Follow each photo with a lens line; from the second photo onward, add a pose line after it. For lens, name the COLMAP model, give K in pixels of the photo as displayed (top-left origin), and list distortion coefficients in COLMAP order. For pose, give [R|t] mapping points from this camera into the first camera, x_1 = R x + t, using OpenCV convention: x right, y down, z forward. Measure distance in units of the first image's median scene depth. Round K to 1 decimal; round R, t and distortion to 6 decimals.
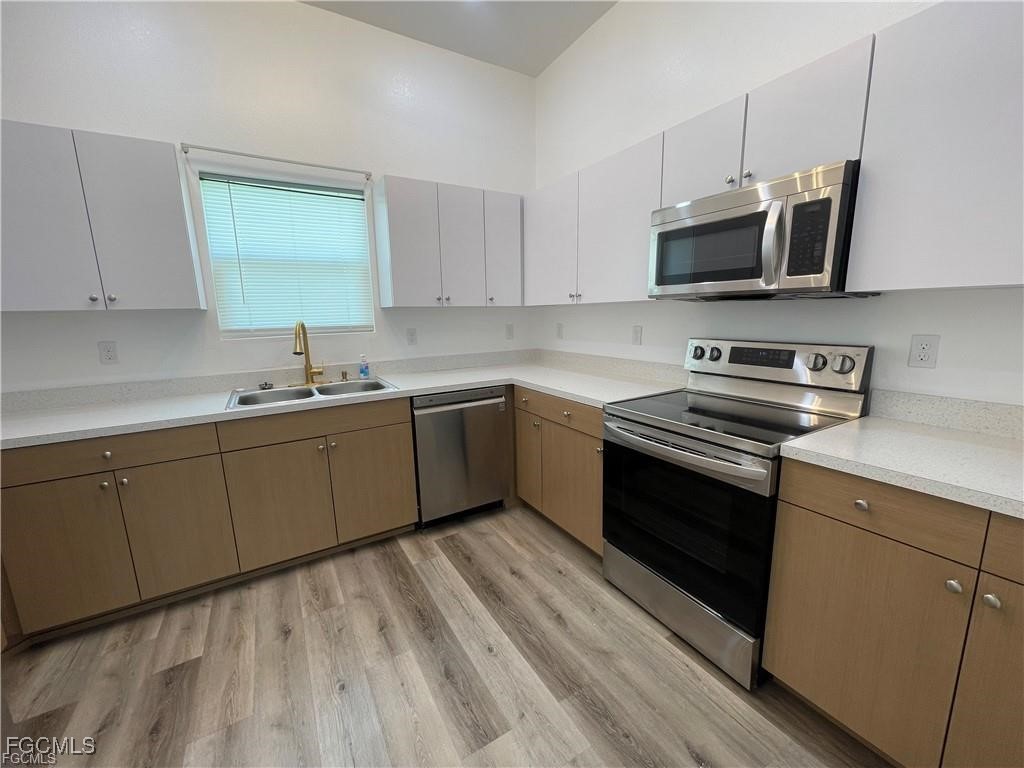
lens RADIAL K [[412.7, 0, 511.6], [0, 412.7, 386.7], [0, 0, 1]] dist [-0.002581, 0.001069]
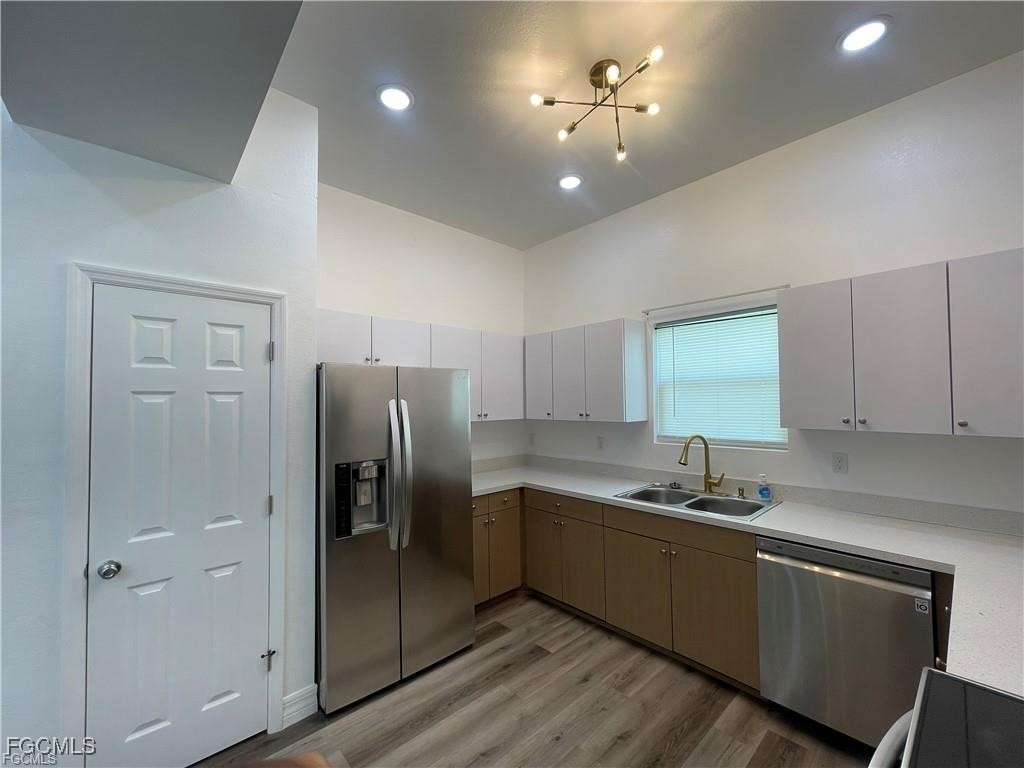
lens RADIAL K [[412.7, 0, 510.4], [0, 412.7, 386.1], [0, 0, 1]] dist [-0.002581, 0.001069]
pose [[0.191210, -0.013736, -0.981453, 0.594962], [-0.164371, 0.985334, -0.045814, -0.183814], [0.967688, 0.170083, 0.186148, 0.322417]]
